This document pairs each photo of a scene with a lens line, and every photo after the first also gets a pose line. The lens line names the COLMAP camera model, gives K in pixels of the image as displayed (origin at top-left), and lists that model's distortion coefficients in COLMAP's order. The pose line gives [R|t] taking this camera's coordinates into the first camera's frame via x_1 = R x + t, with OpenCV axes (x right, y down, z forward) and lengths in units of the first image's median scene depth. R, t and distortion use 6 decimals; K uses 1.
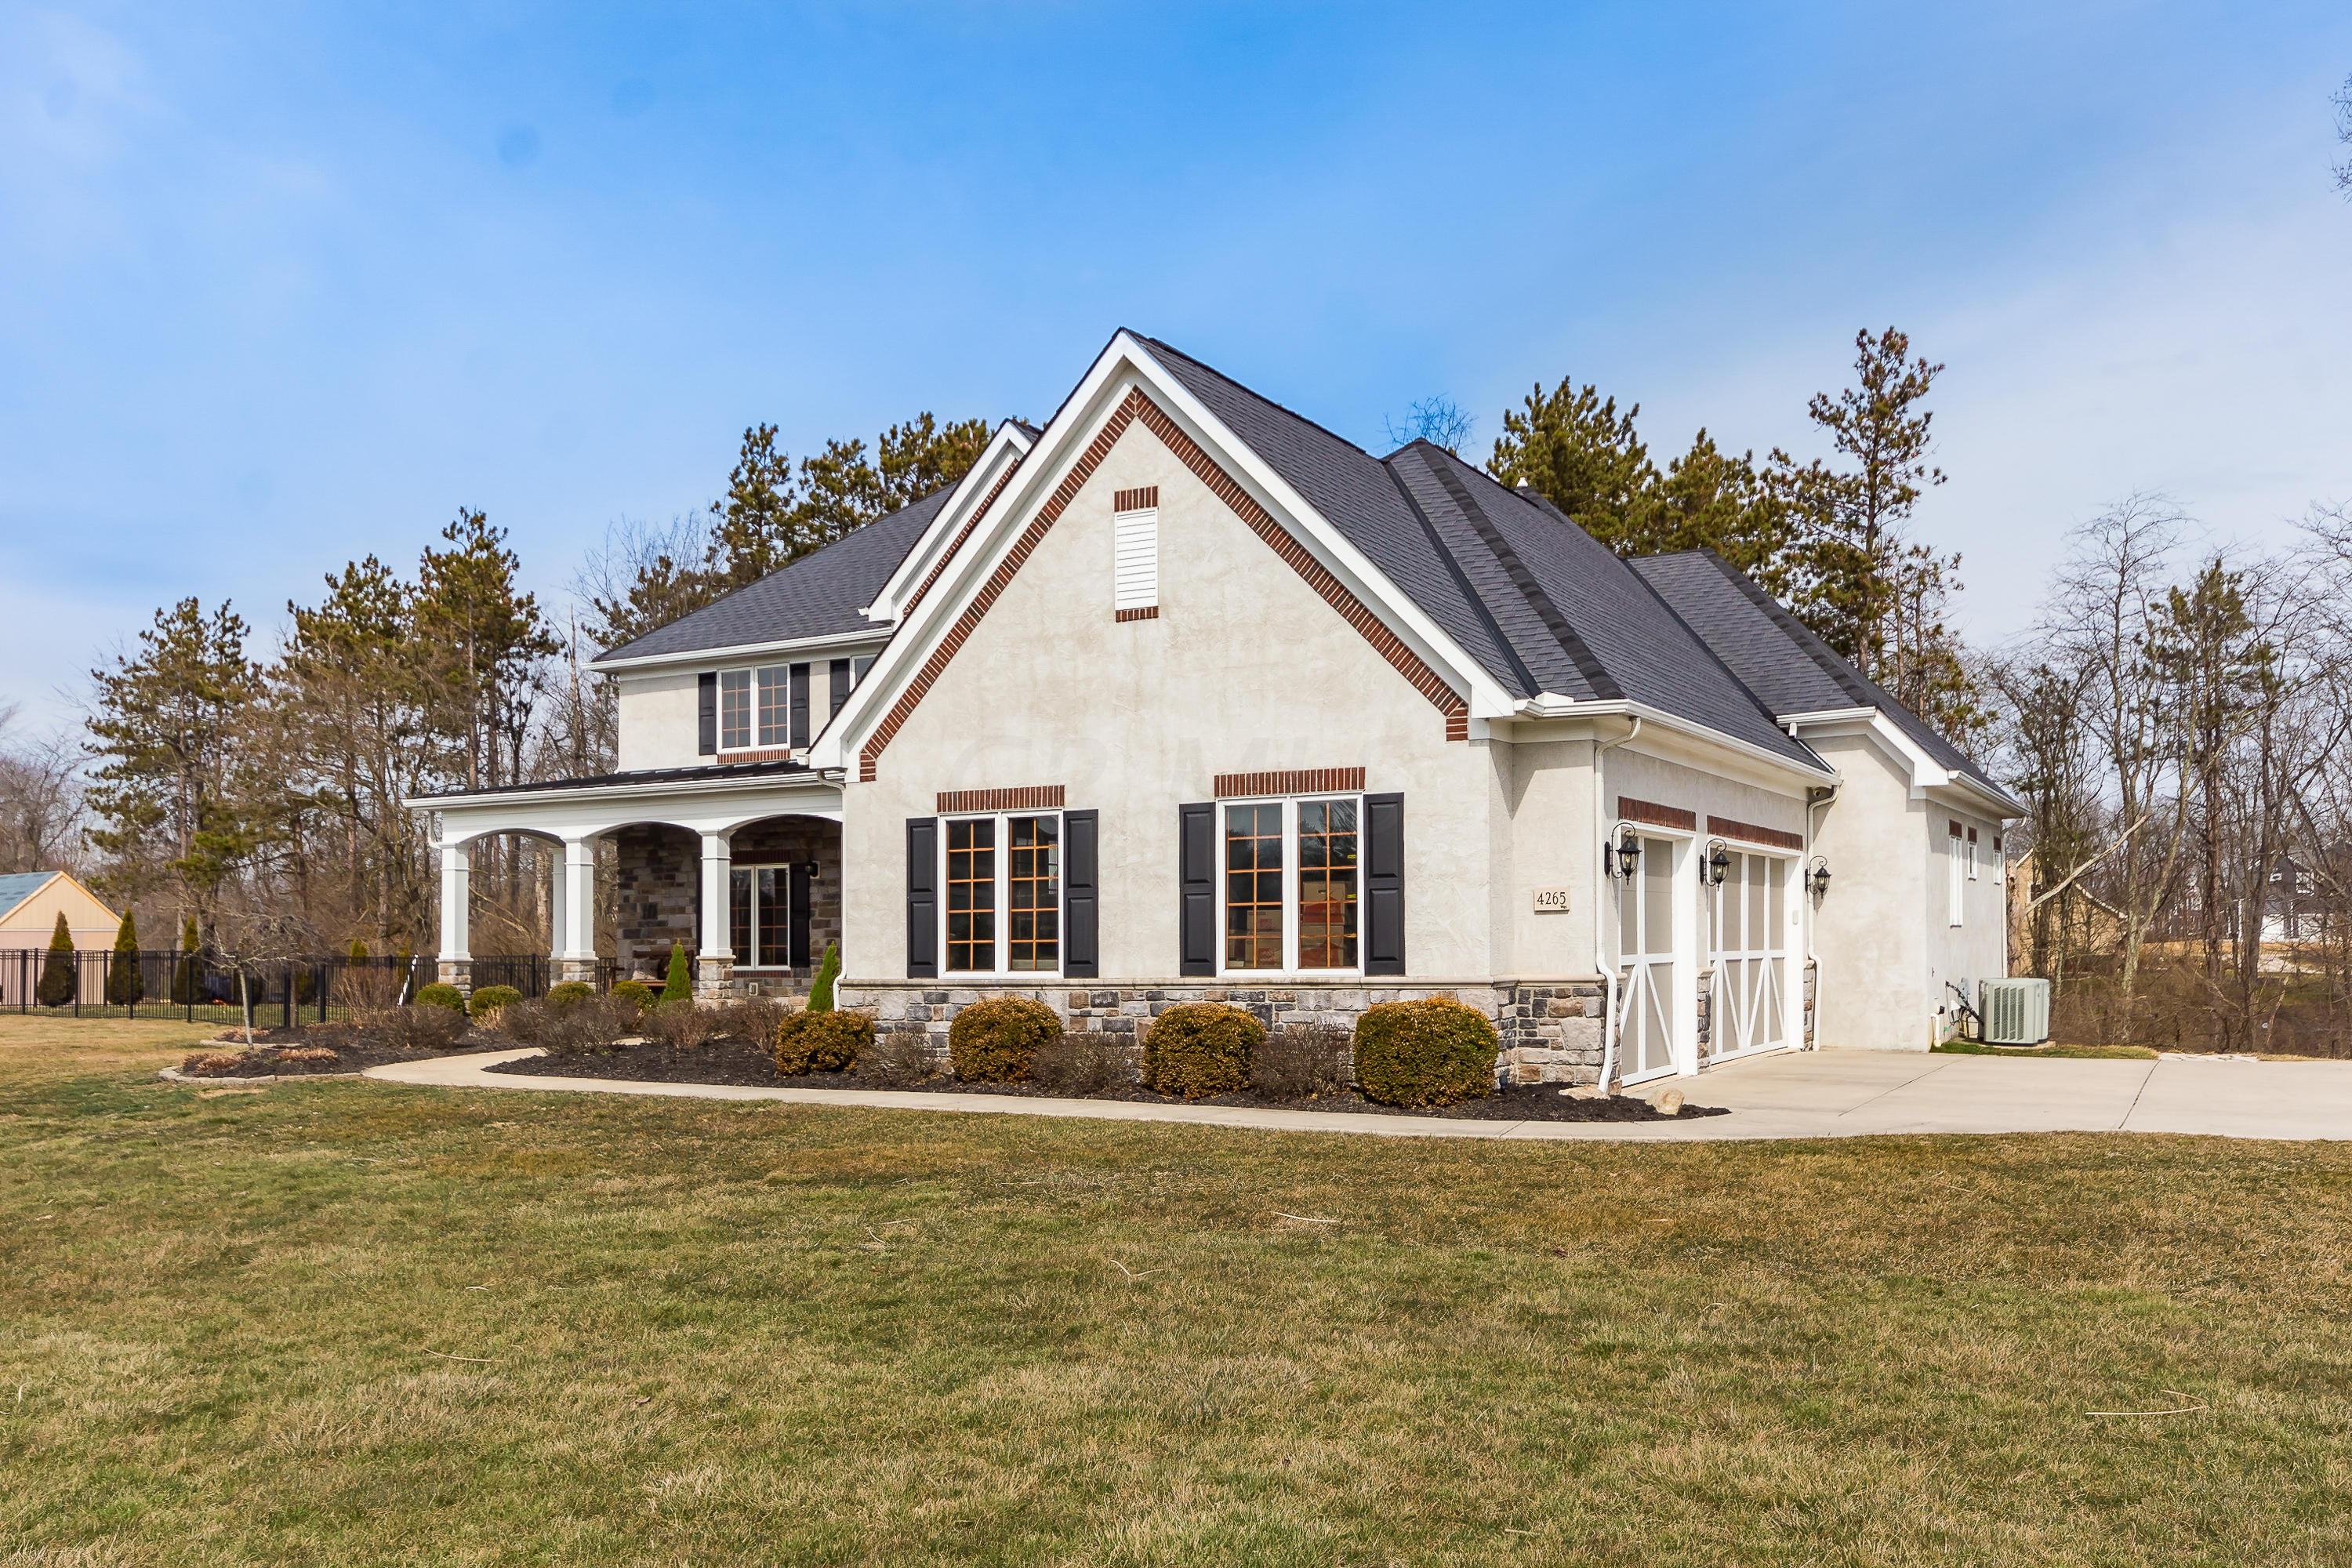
lens RADIAL K [[1982.8, 0, 1176.0], [0, 1982.8, 784.0], [0, 0, 1]] dist [0.003052, 0.002535]
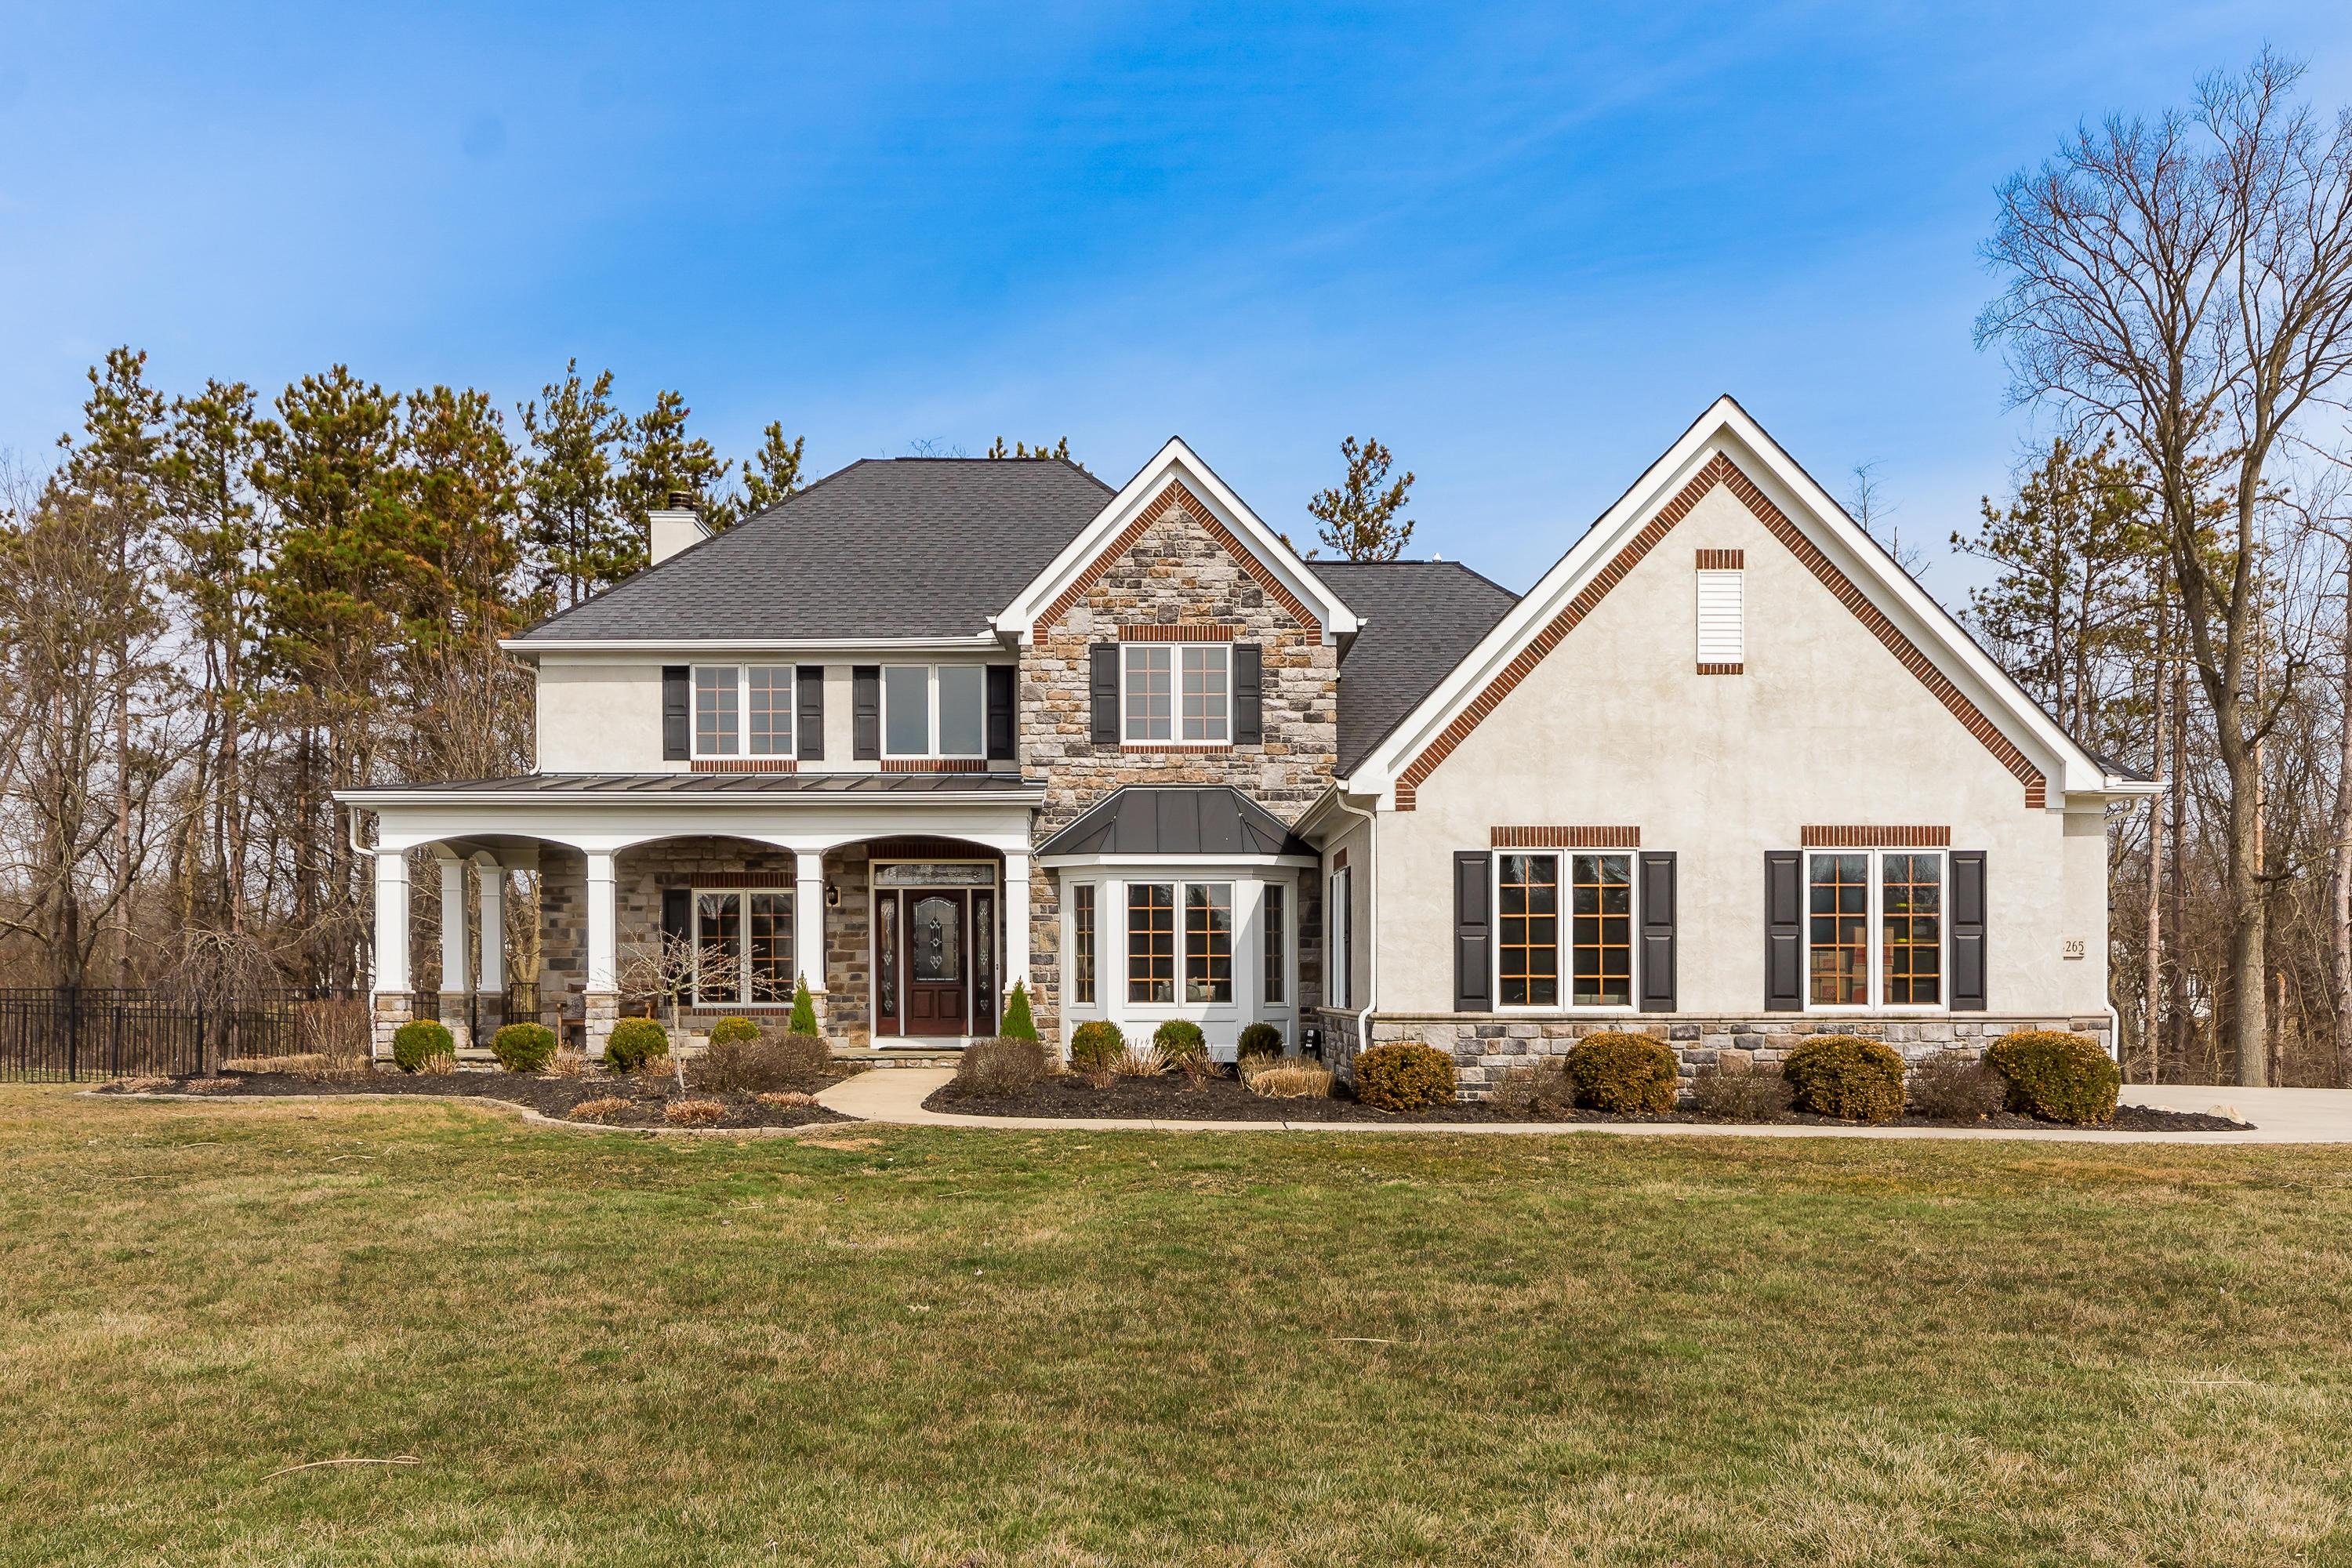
lens RADIAL K [[2012.1, 0, 1152.3], [0, 2012.1, 882.9], [0, 0, 1]] dist [0.004008, 0.000572]
pose [[0.872021, 0.039121, 0.487903, -0.767738], [-0.050388, 0.998680, 0.009981, 0.031364], [-0.486868, -0.033287, 0.872841, 0.199139]]
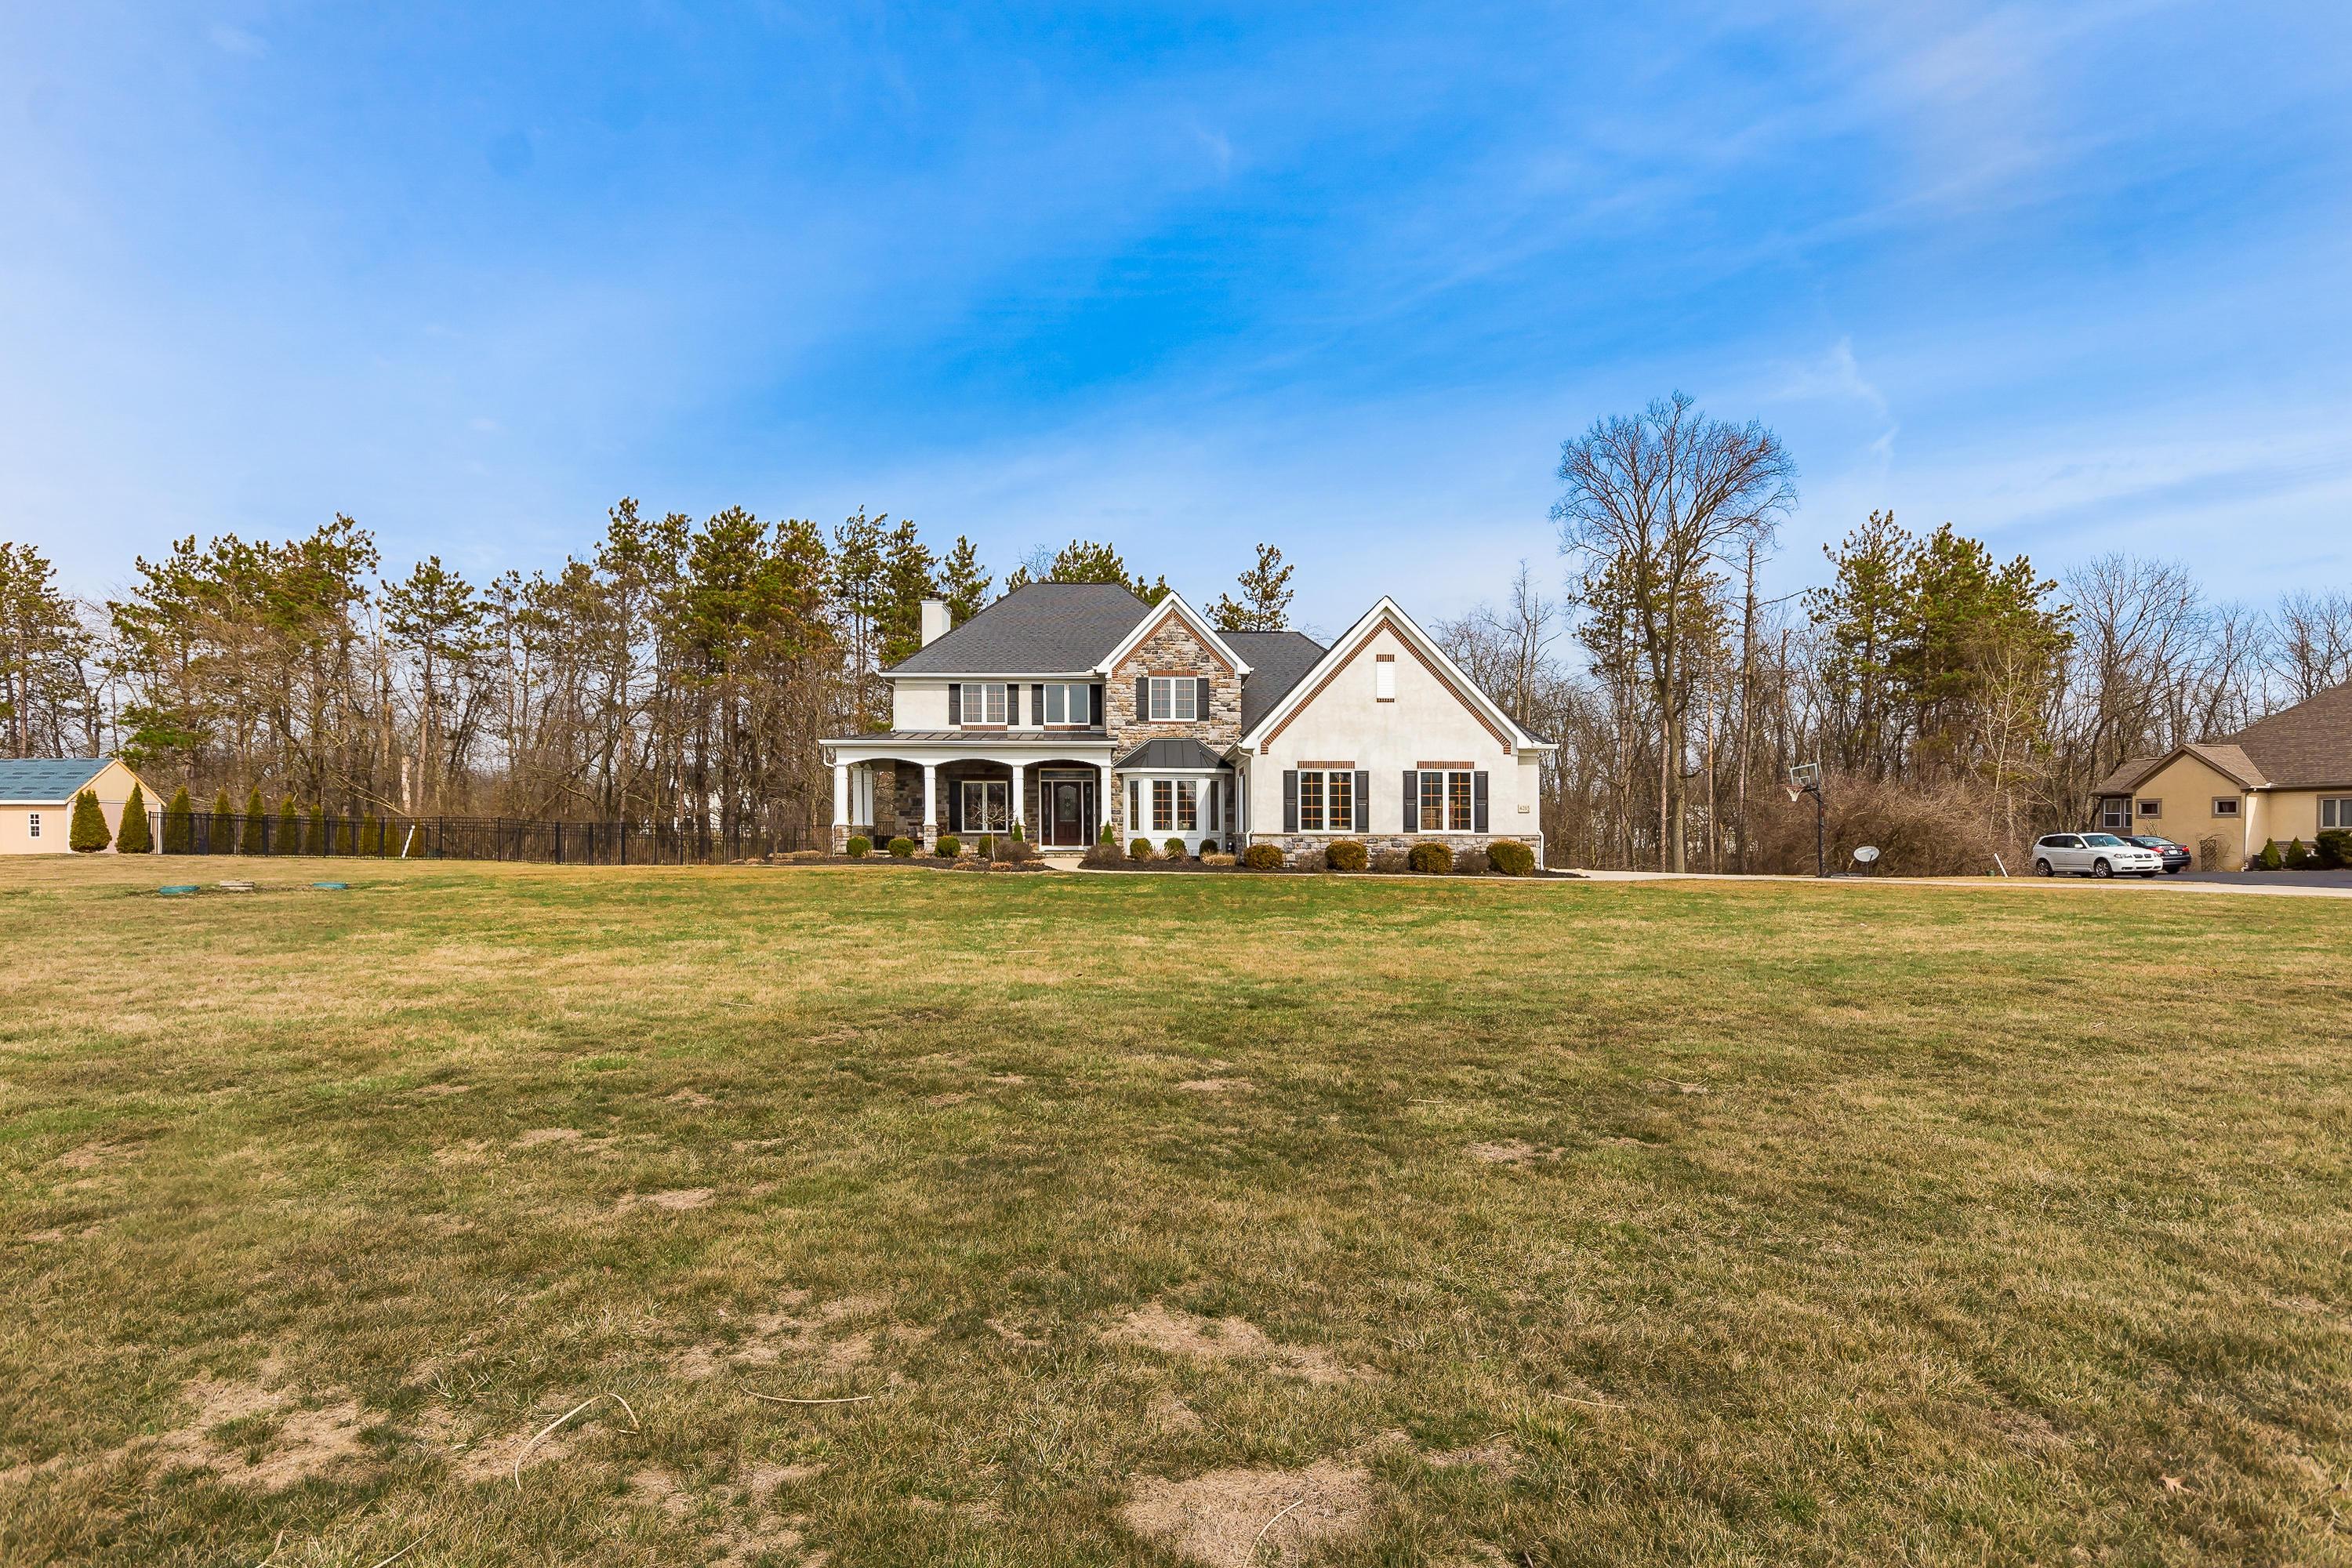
lens RADIAL K [[1275.5, 0, 1168.9], [0, 1275.5, 737.6], [0, 0, 1]] dist [0.004498, 0.001246]
pose [[0.861432, 0.054342, 0.504958, -1.111176], [-0.054469, 0.998410, -0.014524, 0.007739], [-0.504944, -0.014993, 0.863022, -0.348582]]
